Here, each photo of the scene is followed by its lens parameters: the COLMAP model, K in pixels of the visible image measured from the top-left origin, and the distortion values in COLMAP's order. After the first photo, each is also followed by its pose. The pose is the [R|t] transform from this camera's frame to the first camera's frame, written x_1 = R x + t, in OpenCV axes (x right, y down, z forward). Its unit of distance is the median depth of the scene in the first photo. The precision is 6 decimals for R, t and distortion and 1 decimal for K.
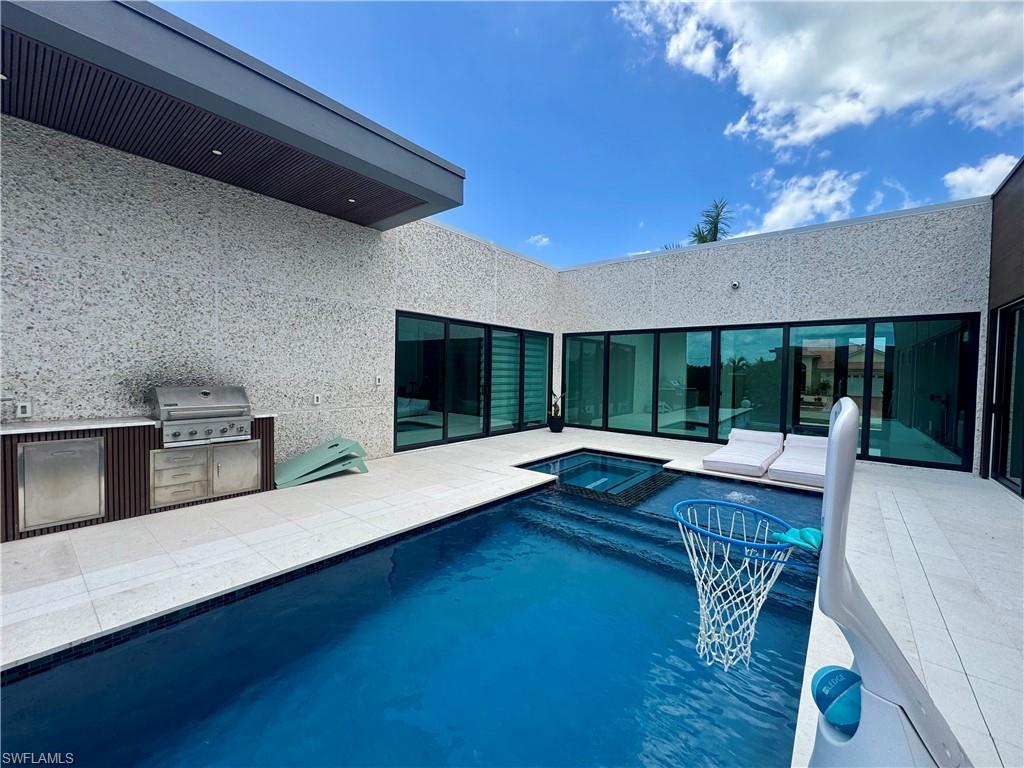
lens RADIAL K [[408.1, 0, 517.1], [0, 408.1, 383.1], [0, 0, 1]] dist [-0.002471, 0.000081]
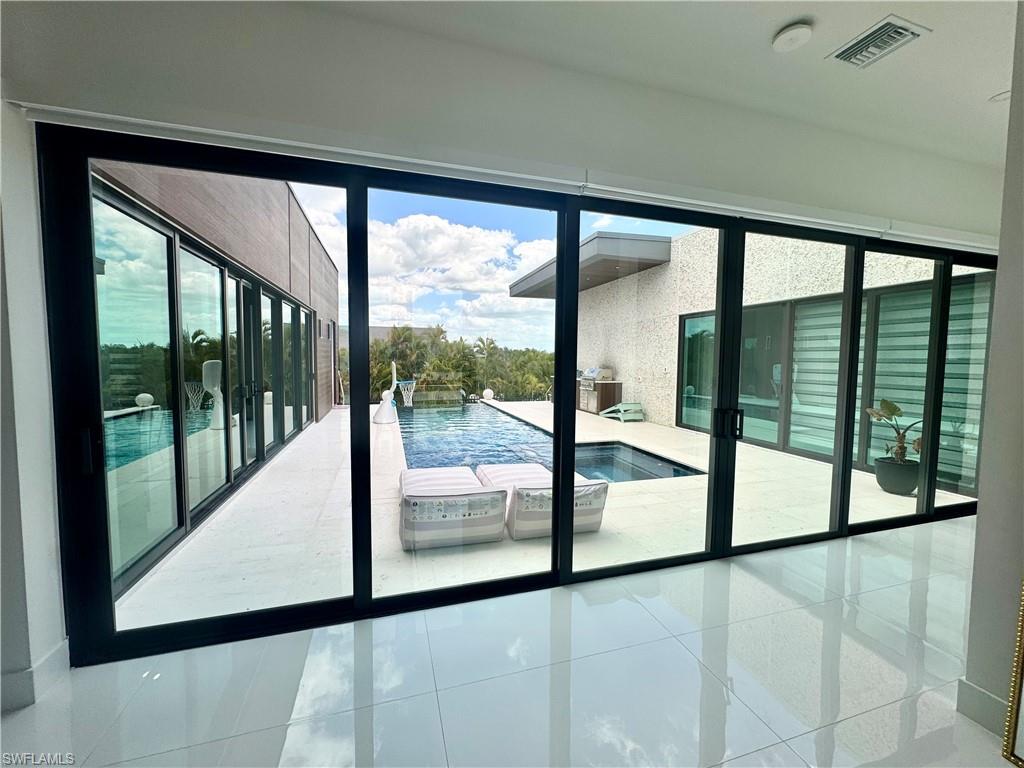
lens RADIAL K [[408.1, 0, 512.1], [0, 408.1, 382.8], [0, 0, 1]] dist [-0.002471, 0.000081]
pose [[-0.555052, 0.025766, -0.831416, 1.344227], [-0.041991, 0.997378, 0.058943, -0.026464], [0.830755, 0.067628, -0.552515, 1.619259]]
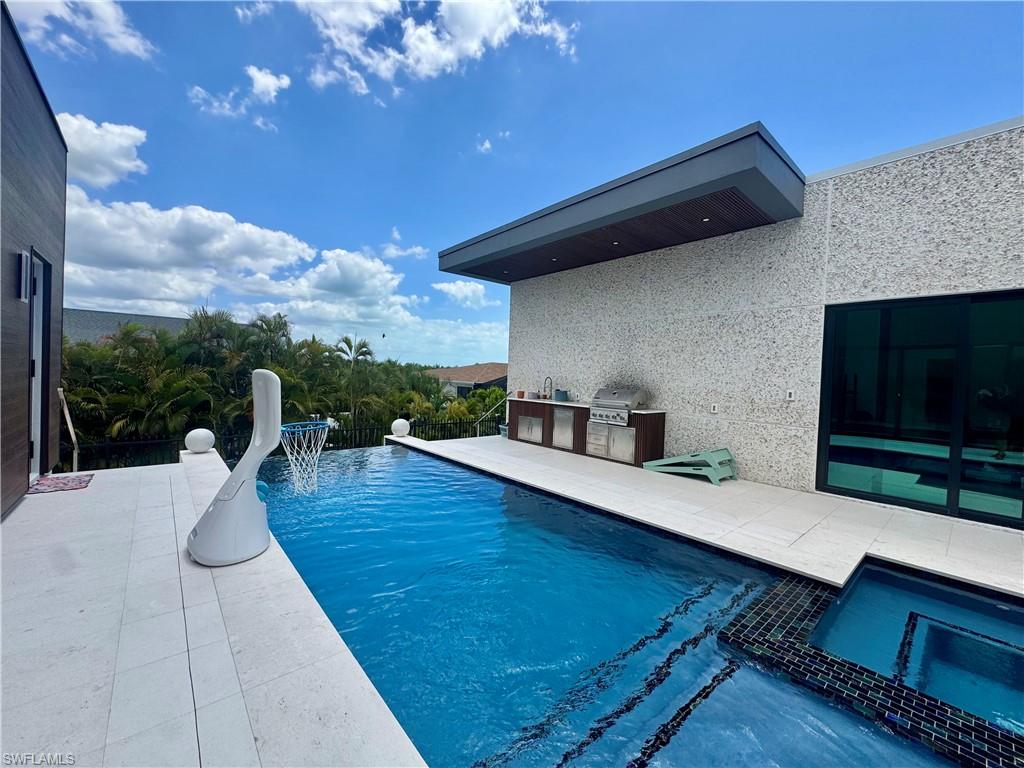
lens RADIAL K [[408.1, 0, 509.5], [0, 408.1, 382.9], [0, 0, 1]] dist [-0.002471, 0.000081]
pose [[-0.174748, -0.005590, -0.984597, 0.711315], [-0.065734, 0.997819, 0.006001, 0.001746], [0.982416, 0.065770, -0.174735, 0.700538]]
